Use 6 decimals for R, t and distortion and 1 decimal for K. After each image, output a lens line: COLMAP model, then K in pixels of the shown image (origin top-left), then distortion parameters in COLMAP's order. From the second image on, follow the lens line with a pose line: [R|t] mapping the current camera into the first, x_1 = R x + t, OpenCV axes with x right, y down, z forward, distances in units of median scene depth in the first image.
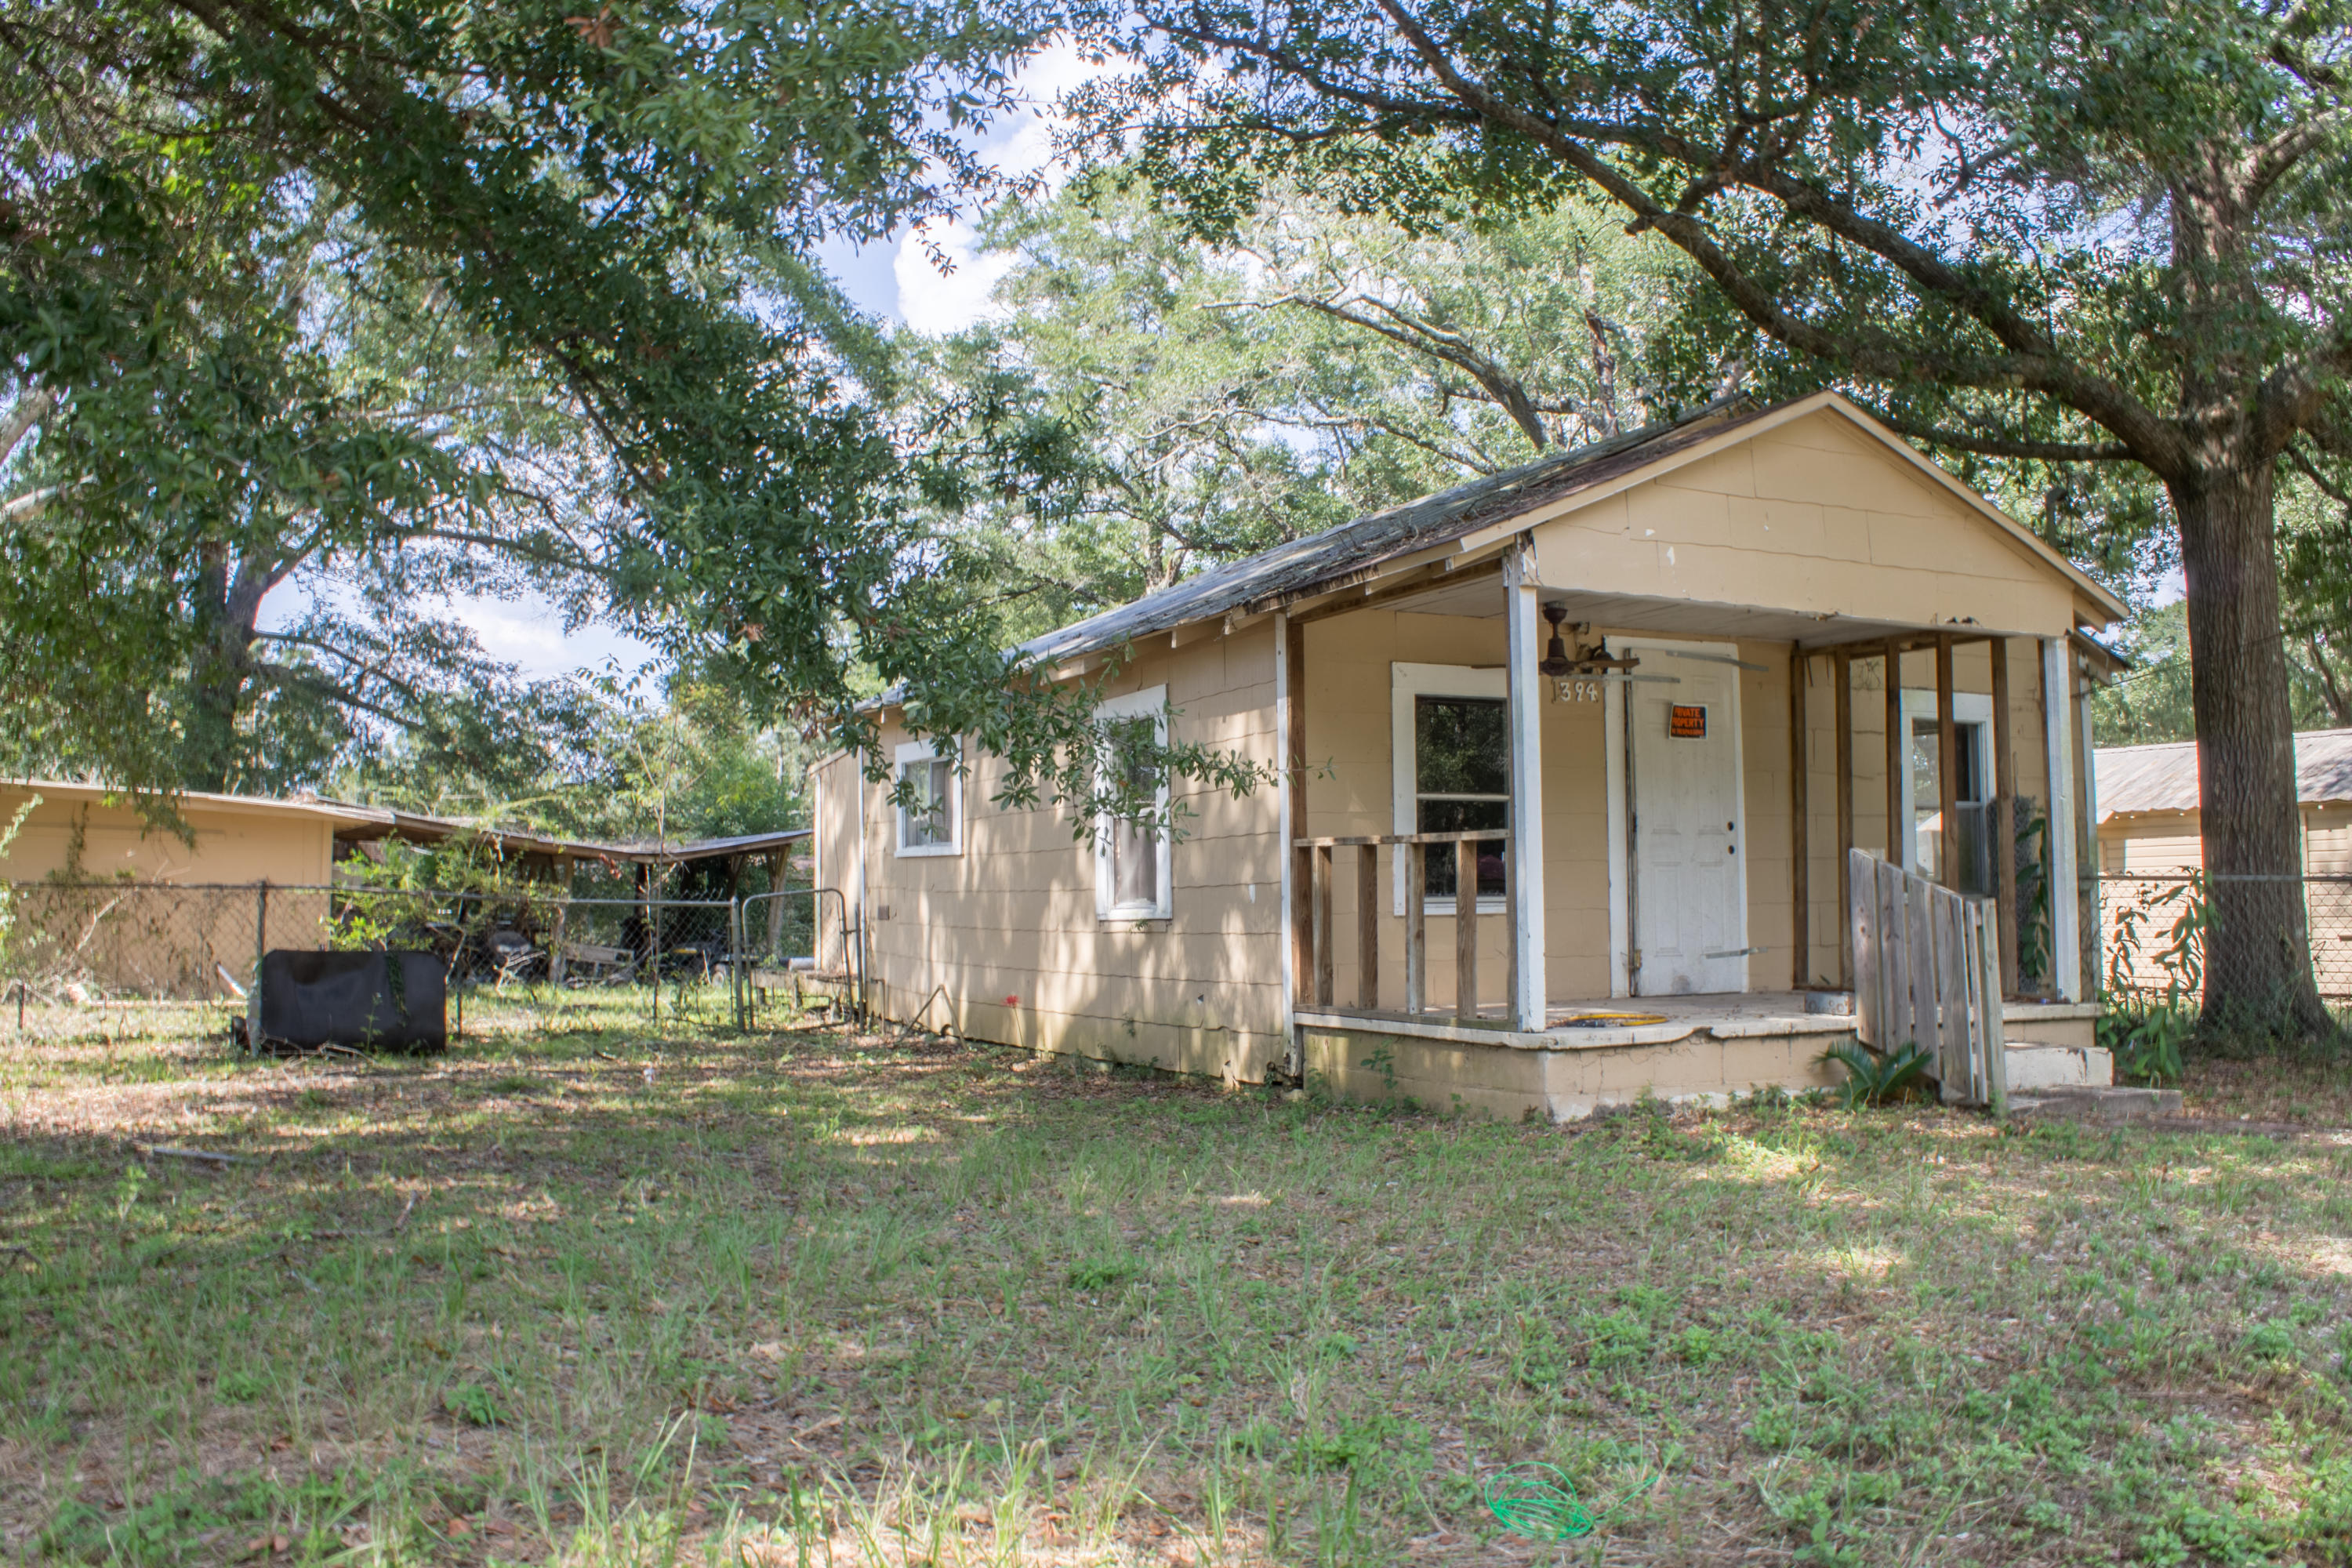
lens RADIAL K [[1959.6, 0, 1176.0], [0, 1959.6, 784.0], [0, 0, 1]] dist [-0.146375, -0.000383]
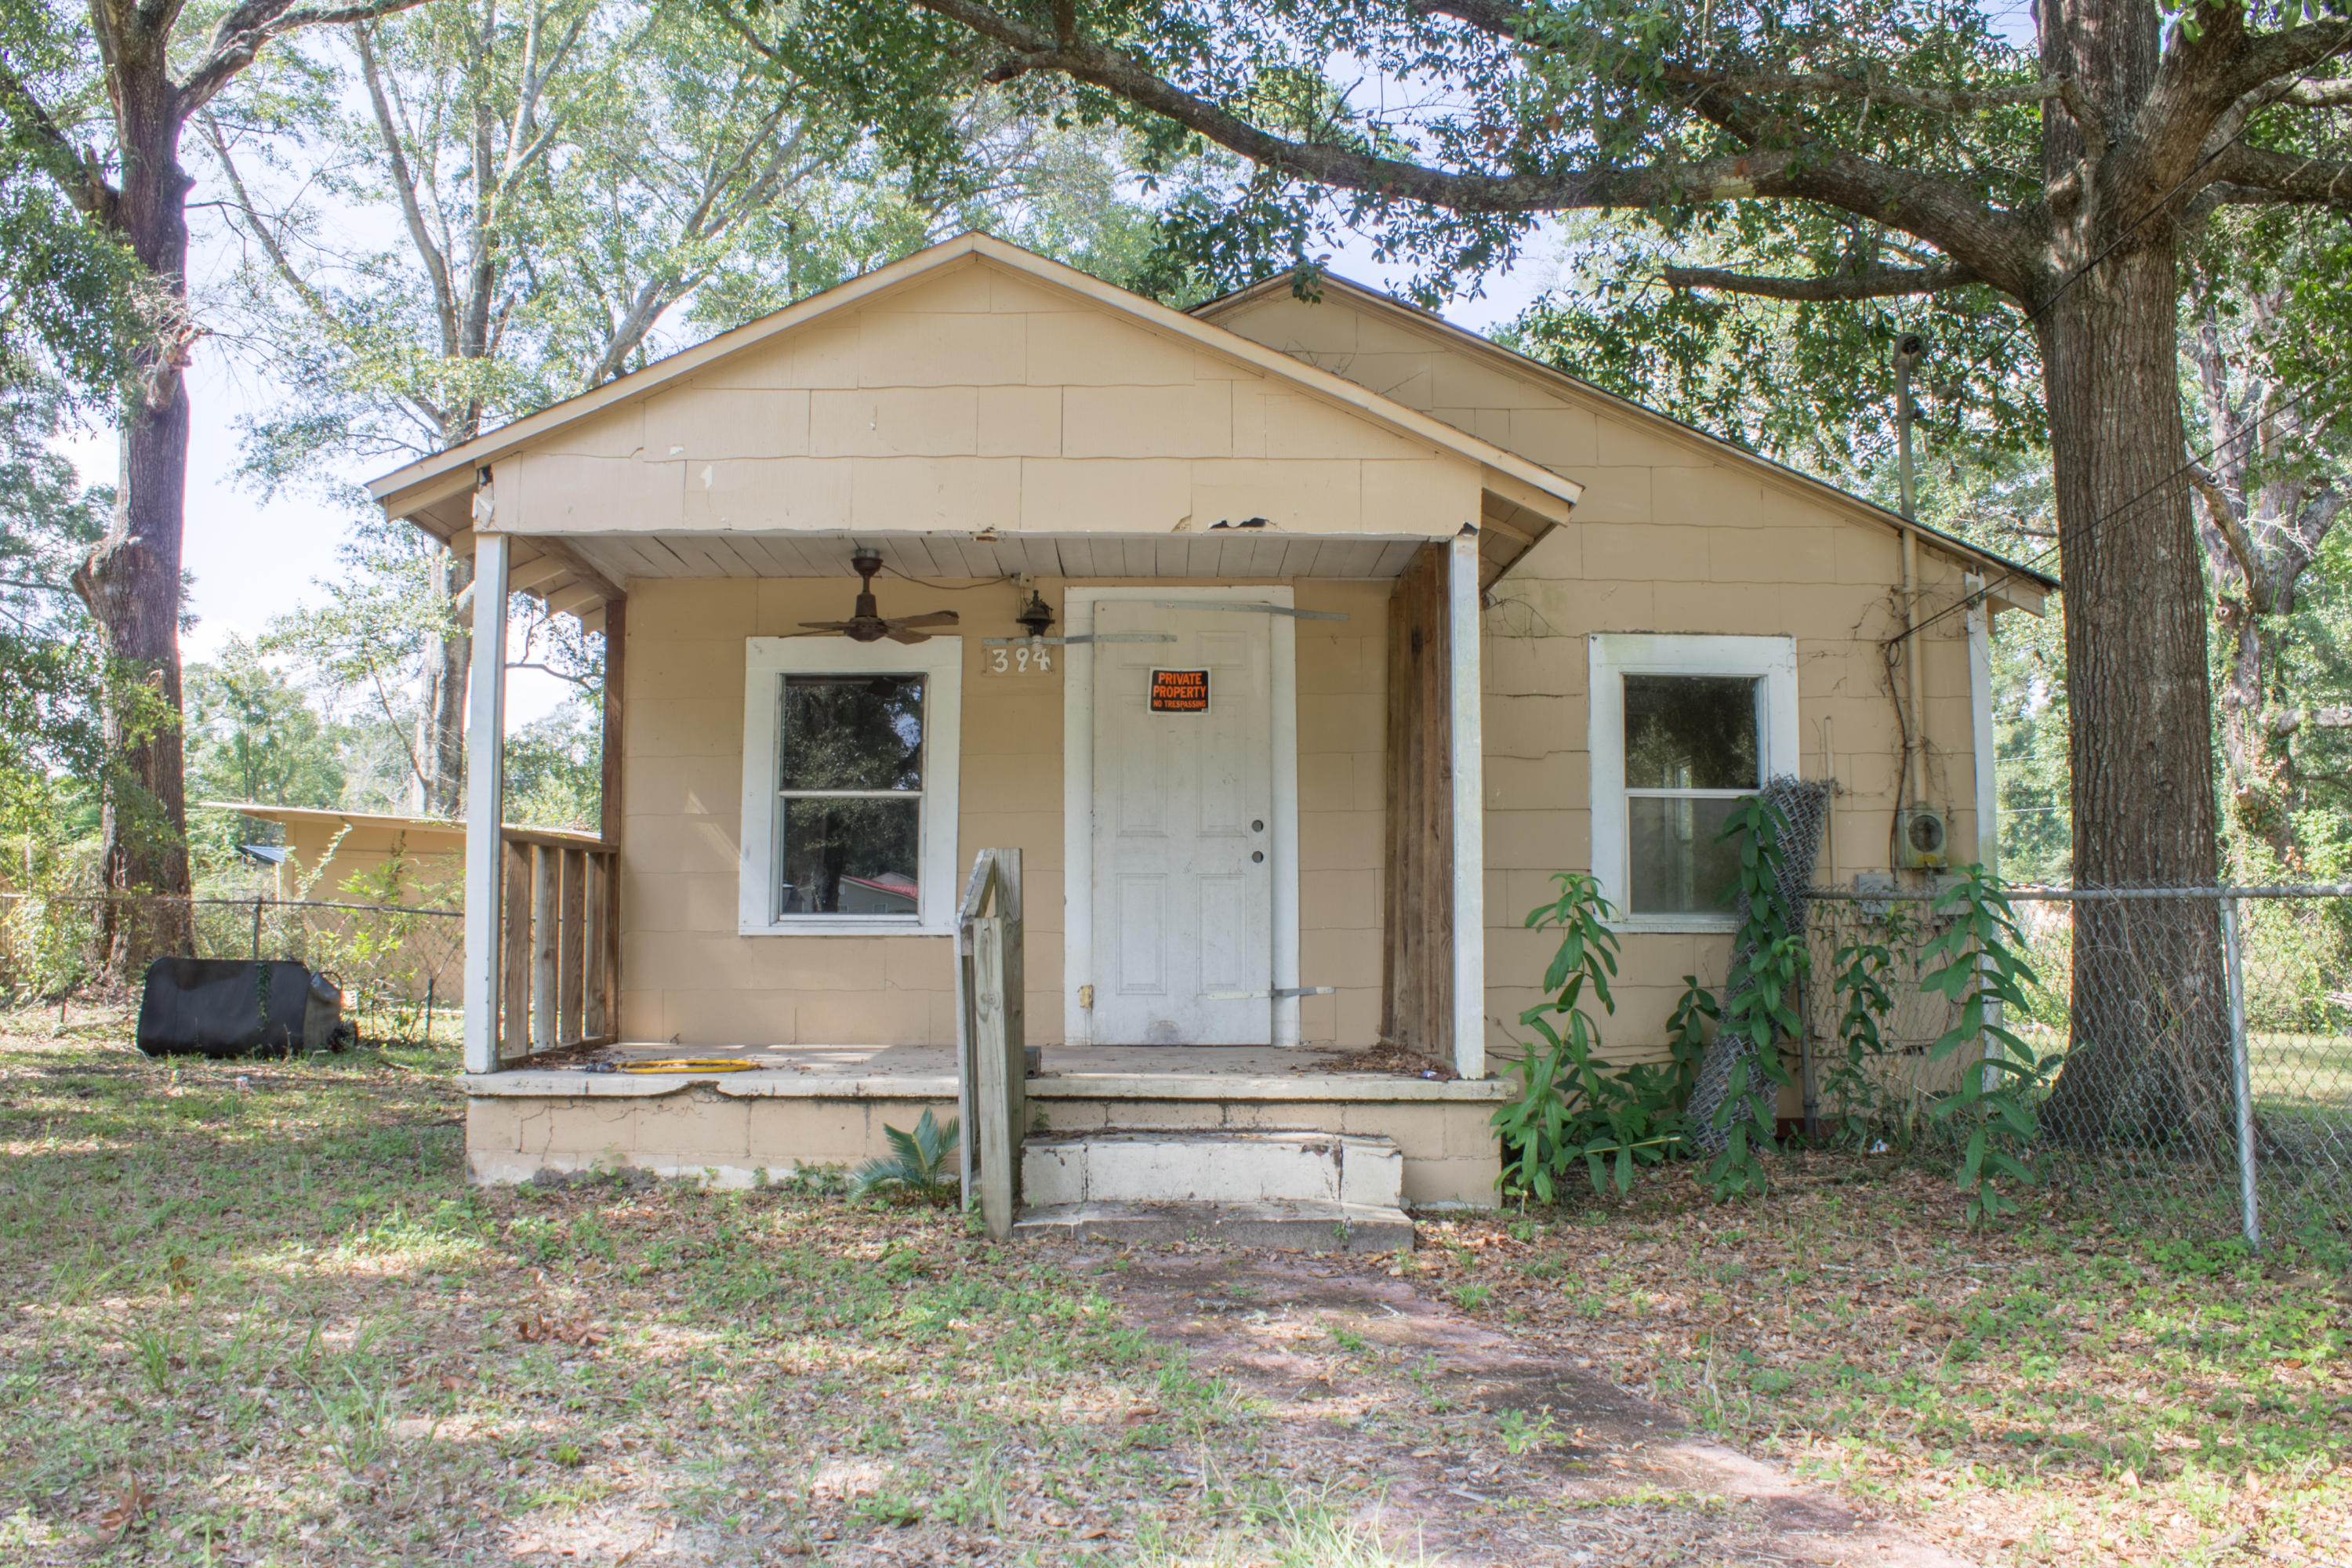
lens RADIAL K [[1959.6, 0, 1176.0], [0, 1959.6, 784.0], [0, 0, 1]] dist [-0.146375, -0.000383]
pose [[0.903632, -0.023662, -0.427656, 0.595934], [0.017890, 0.999687, -0.017510, 0.018614], [0.427936, 0.008172, 0.903772, 0.292842]]
